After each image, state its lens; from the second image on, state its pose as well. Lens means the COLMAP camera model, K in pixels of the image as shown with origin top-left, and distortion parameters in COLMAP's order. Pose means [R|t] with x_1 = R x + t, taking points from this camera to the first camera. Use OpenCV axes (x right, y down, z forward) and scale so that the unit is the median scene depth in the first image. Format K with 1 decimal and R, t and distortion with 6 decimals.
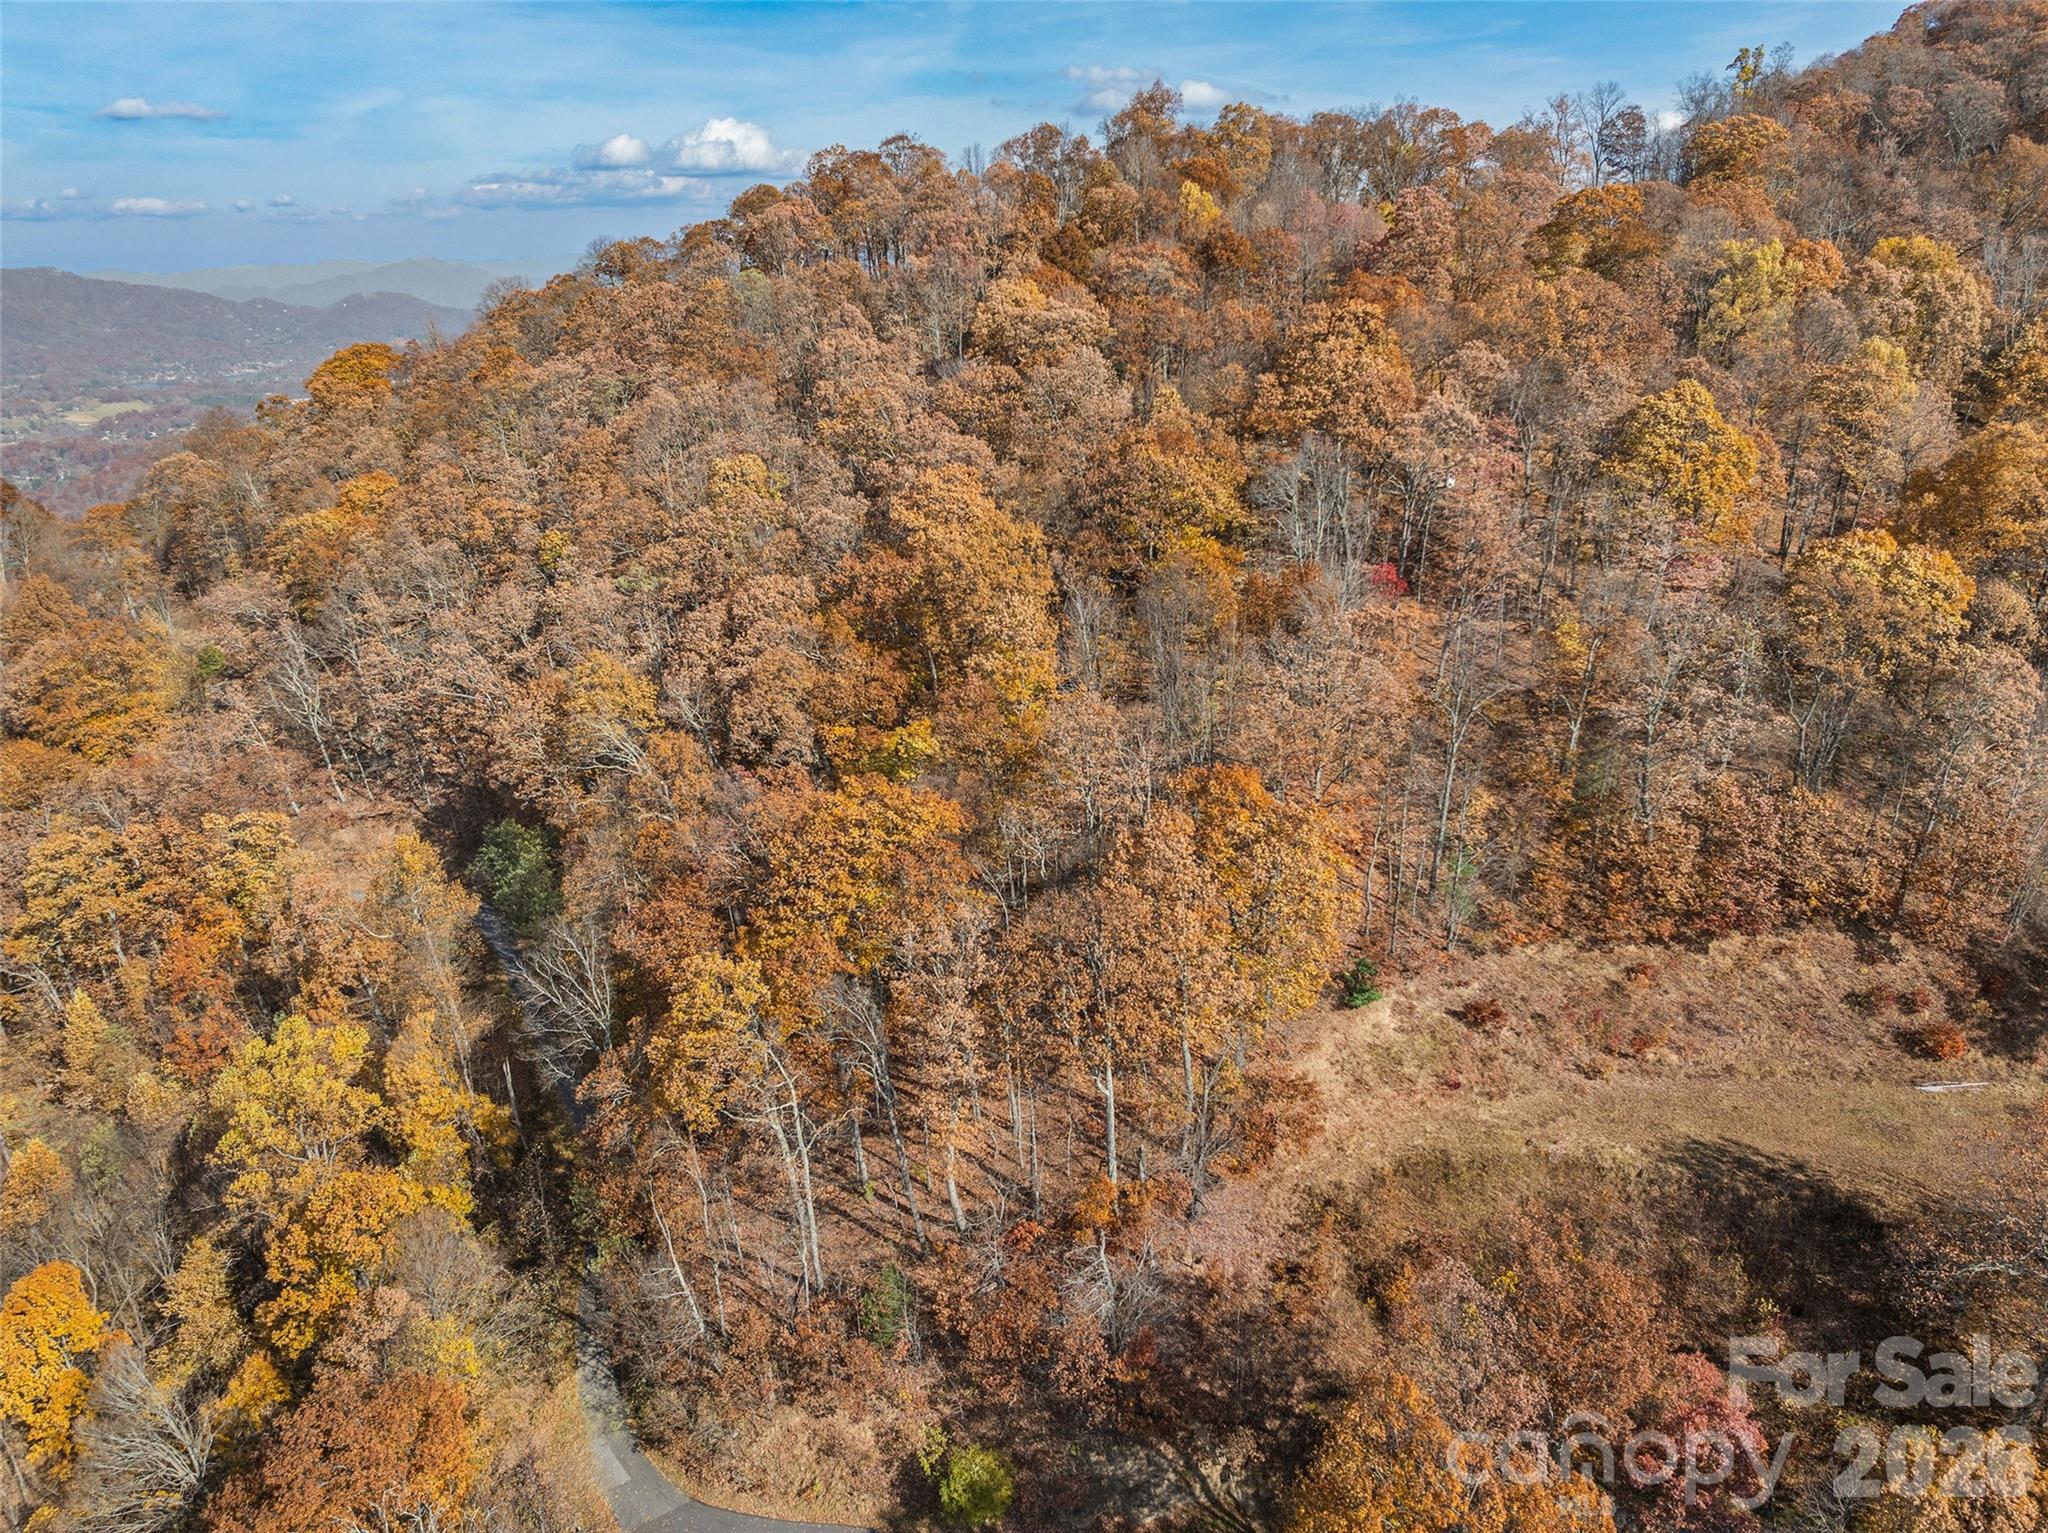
lens RADIAL K [[1448.2, 0, 1023.9], [0, 1448.2, 763.1], [0, 0, 1]] dist [-0.054664, 0.023297]
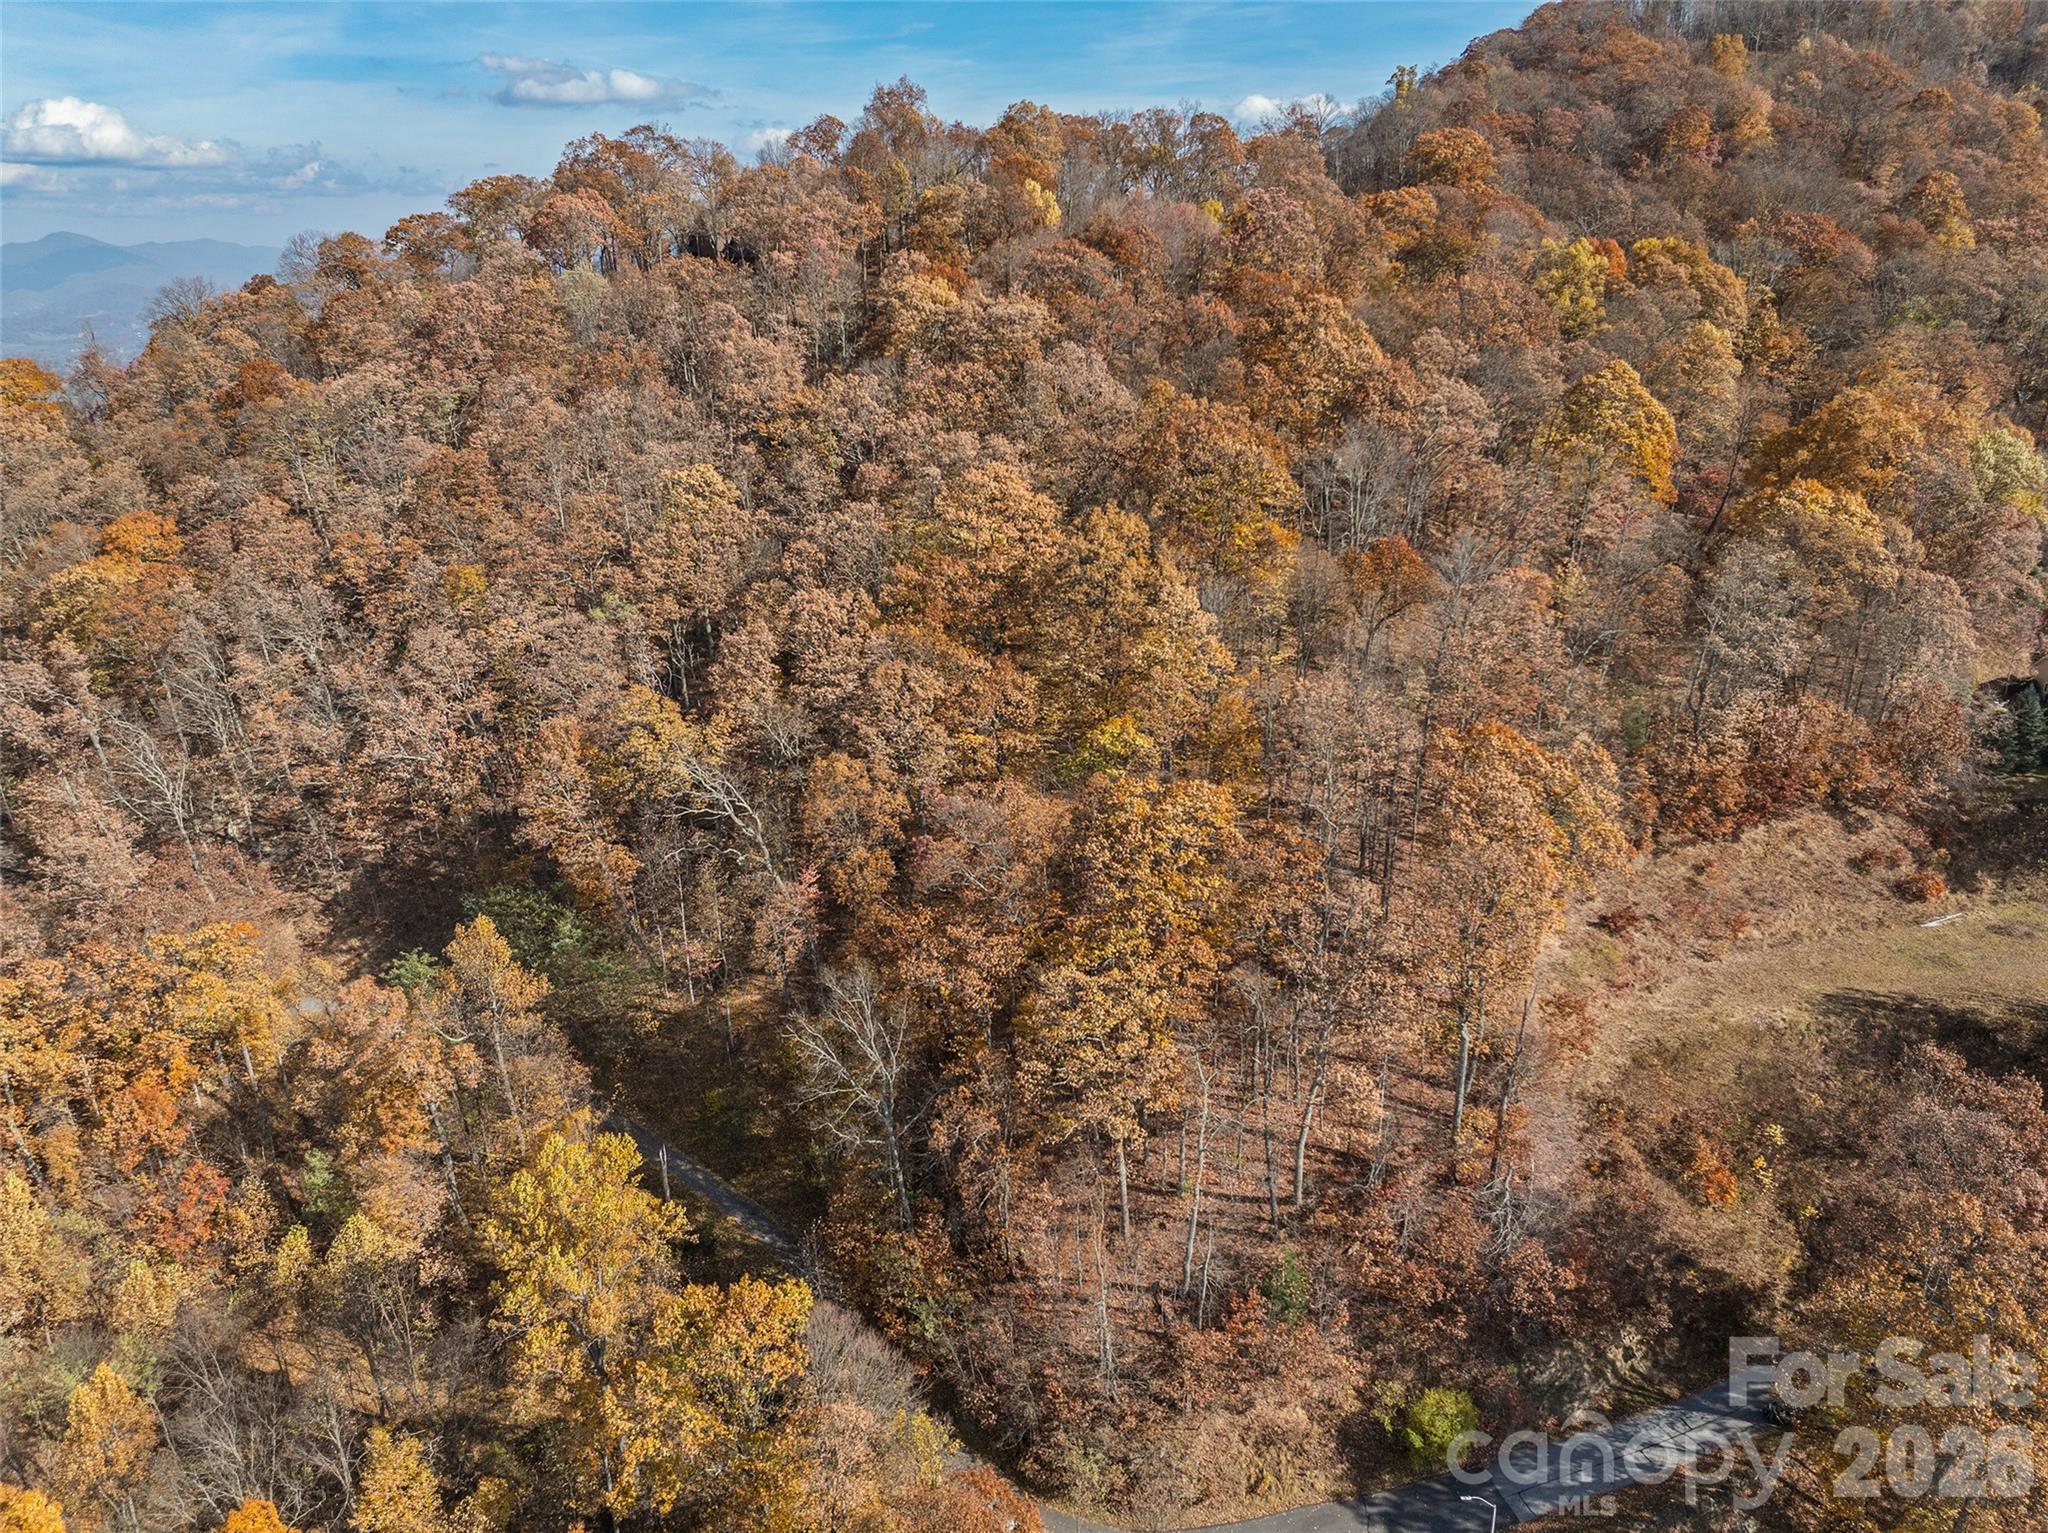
lens RADIAL K [[1448.2, 0, 1023.4], [0, 1448.2, 768.9], [0, 0, 1]] dist [-0.054664, 0.023297]
pose [[0.934009, -0.117438, 0.337395, -0.498735], [0.115325, 0.992978, 0.026374, -0.030566], [-0.338123, 0.014277, 0.940994, 0.088040]]
